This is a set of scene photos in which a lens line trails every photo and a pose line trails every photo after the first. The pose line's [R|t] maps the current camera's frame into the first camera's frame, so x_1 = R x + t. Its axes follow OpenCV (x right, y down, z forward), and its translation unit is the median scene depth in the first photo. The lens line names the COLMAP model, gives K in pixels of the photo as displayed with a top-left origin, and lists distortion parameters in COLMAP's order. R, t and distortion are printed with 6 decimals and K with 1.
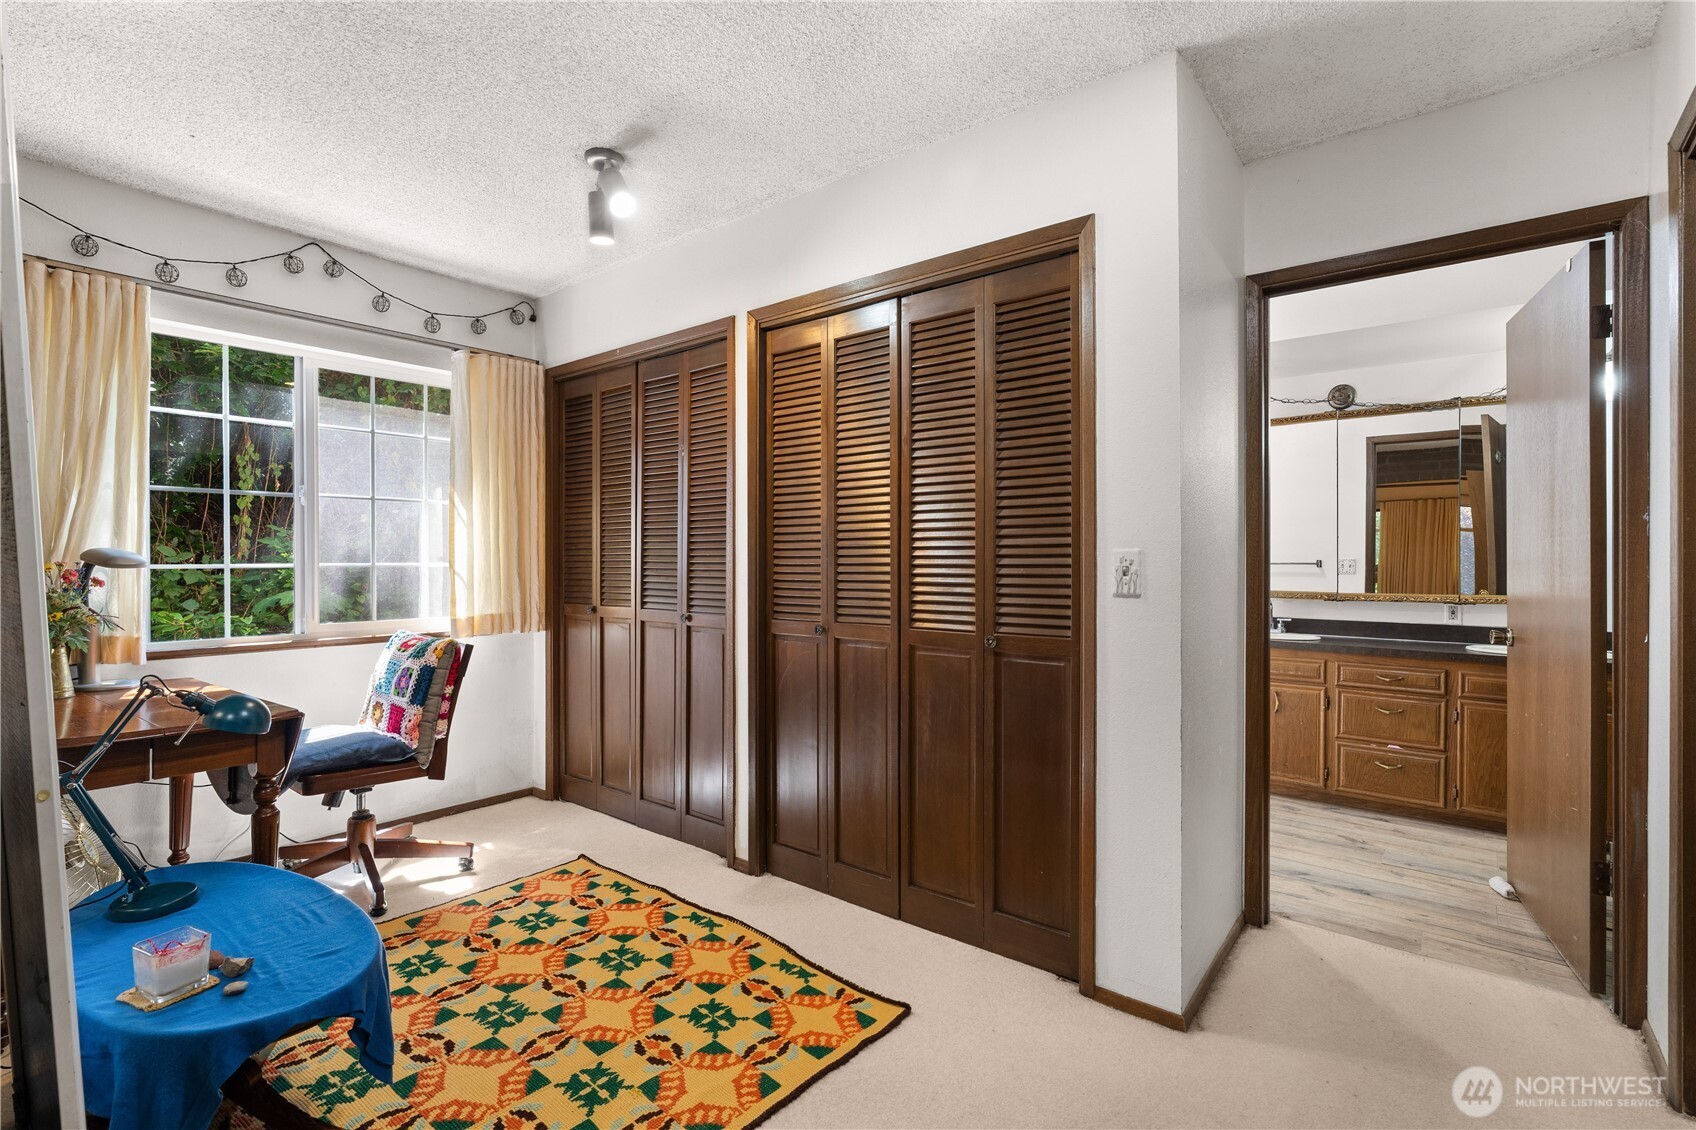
lens RADIAL K [[771.8, 0, 844.9], [0, 771.8, 556.8], [0, 0, 1]] dist [0.003288, 0.001295]
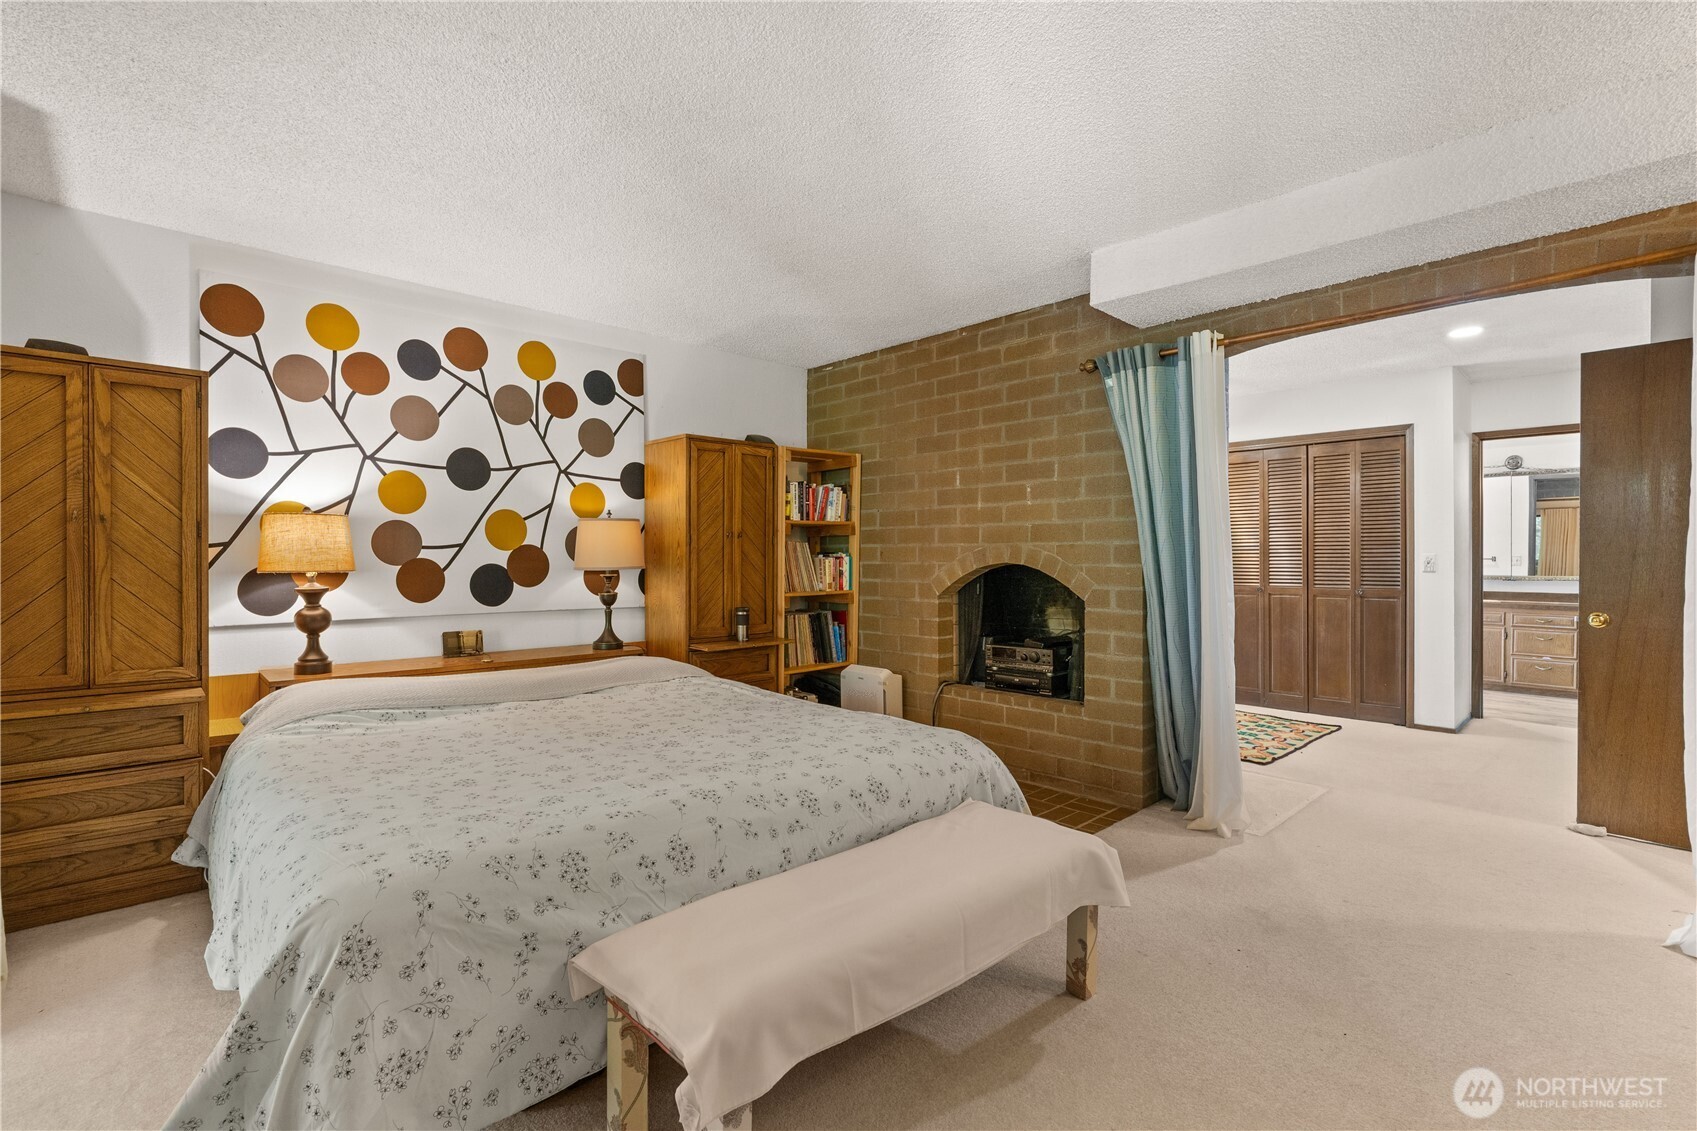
lens RADIAL K [[772.2, 0, 847.7], [0, 772.2, 564.0], [0, 0, 1]] dist [0.003288, 0.001295]
pose [[0.992083, -0.006817, -0.125400, -0.700835], [0.007949, 0.999932, 0.008531, -0.006879], [0.125333, -0.009460, 0.992070, -1.026413]]
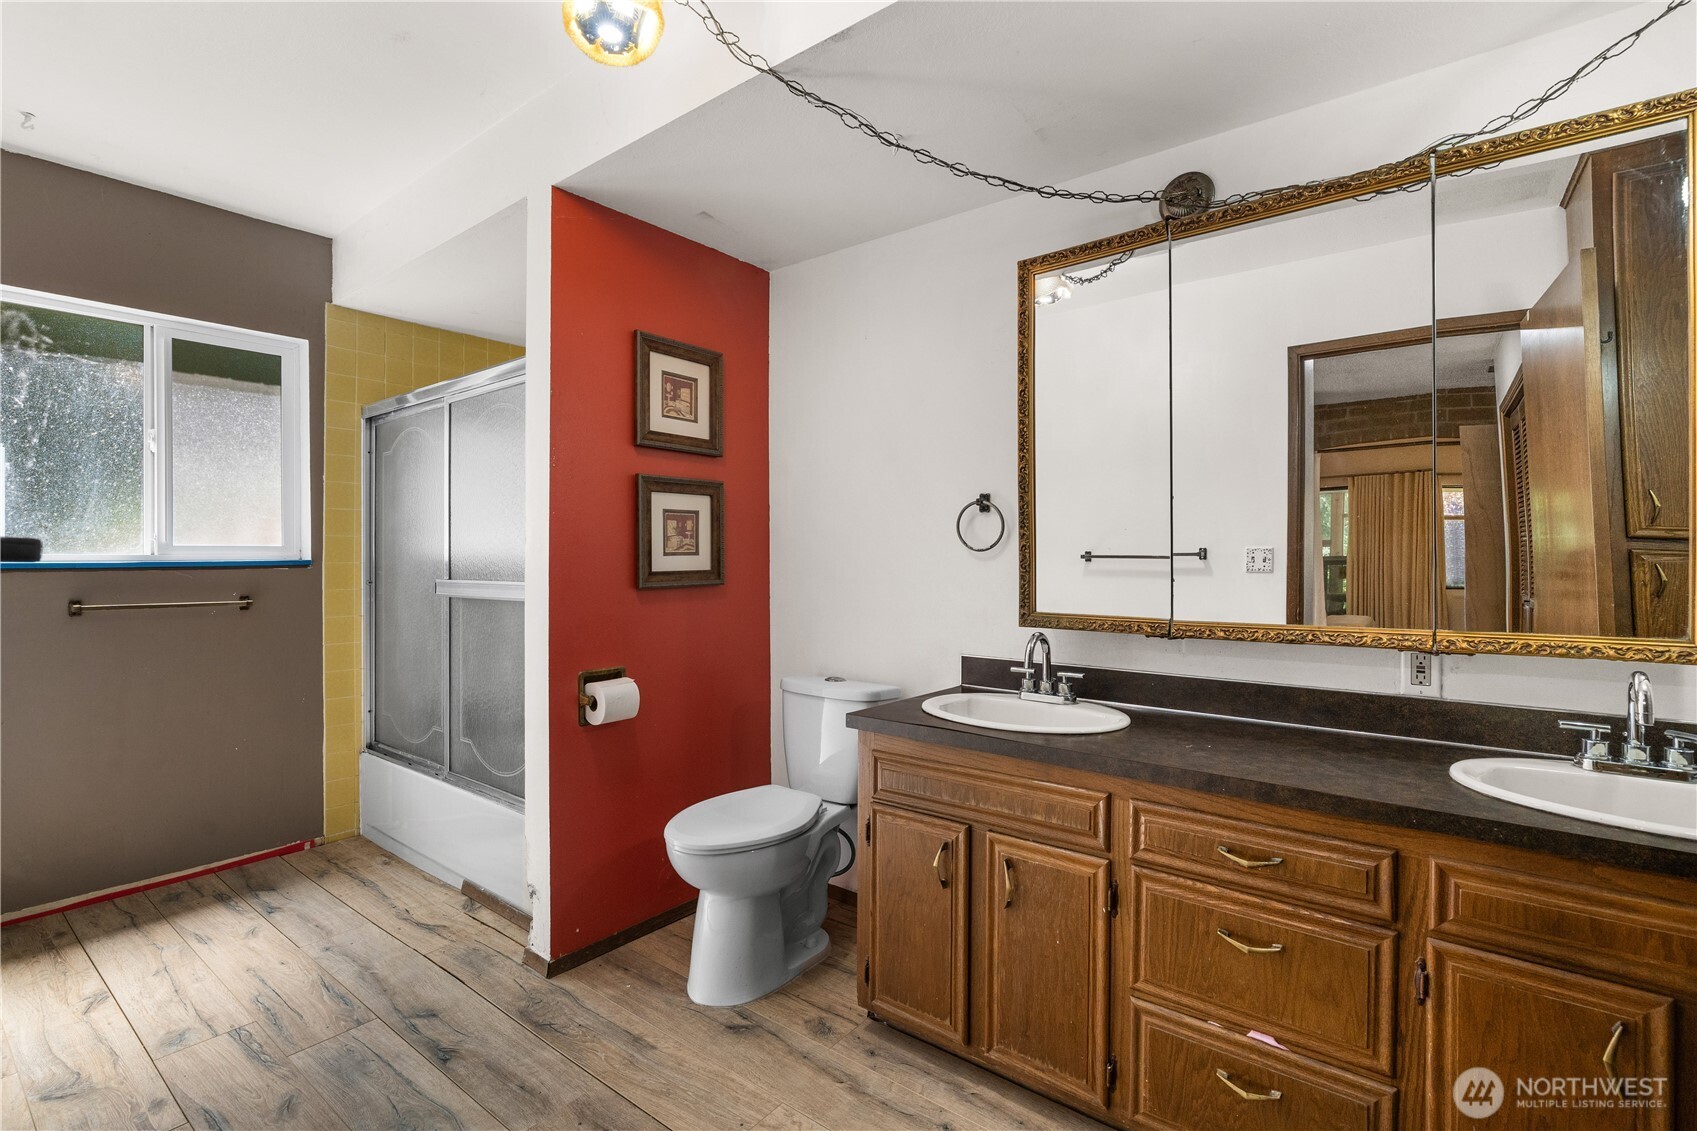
lens RADIAL K [[772.2, 0, 855.6], [0, 772.2, 557.8], [0, 0, 1]] dist [0.003288, 0.001295]
pose [[0.999842, -0.004830, 0.017082, 0.502519], [0.004696, 0.999958, 0.007880, 0.007176], [-0.017119, -0.007798, 0.999823, 0.623297]]
